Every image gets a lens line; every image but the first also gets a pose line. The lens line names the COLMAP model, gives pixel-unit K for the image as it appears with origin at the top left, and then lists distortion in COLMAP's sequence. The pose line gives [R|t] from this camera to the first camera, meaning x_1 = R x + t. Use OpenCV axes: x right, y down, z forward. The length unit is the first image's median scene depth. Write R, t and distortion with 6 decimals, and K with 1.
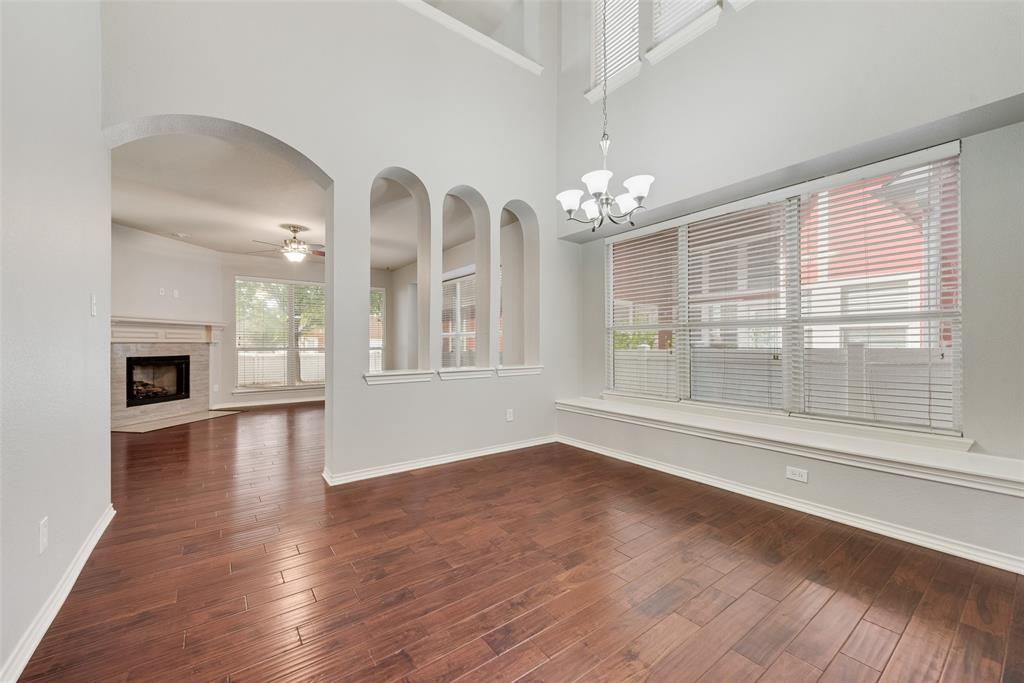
lens RADIAL K [[400.9, 0, 511.9], [0, 400.9, 342.3], [0, 0, 1]] dist [0.006189, -0.000951]
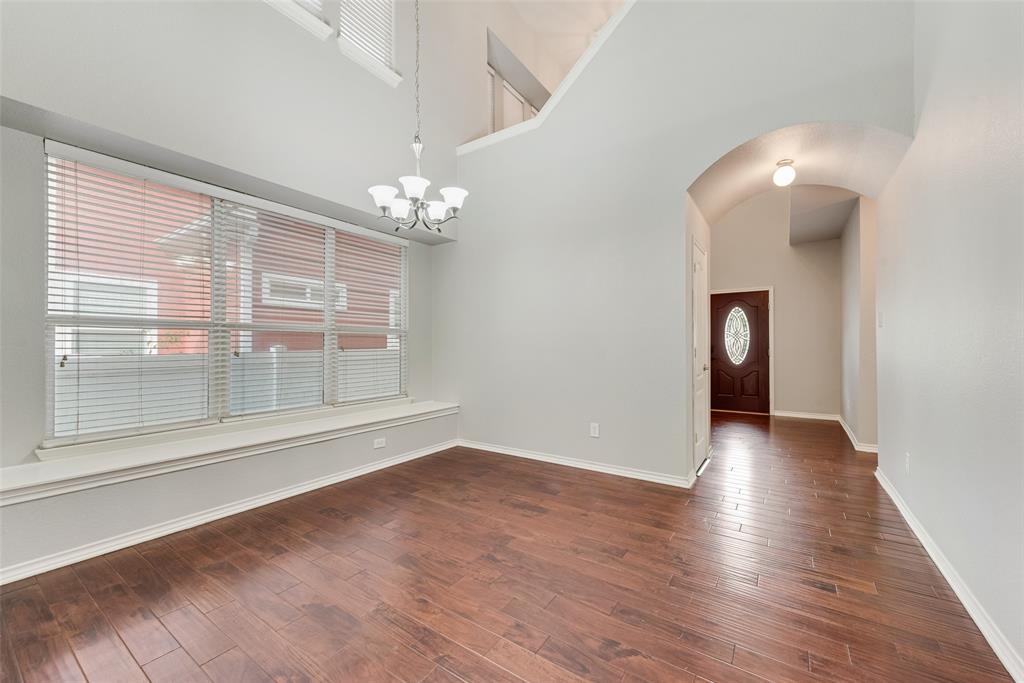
lens RADIAL K [[400.9, 0, 505.6], [0, 400.9, 341.6], [0, 0, 1]] dist [0.006189, -0.000951]
pose [[-0.325007, 0.018152, 0.945538, -0.597370], [-0.000543, 0.999812, -0.019380, 0.007802], [-0.945712, -0.006812, -0.324936, 0.864339]]
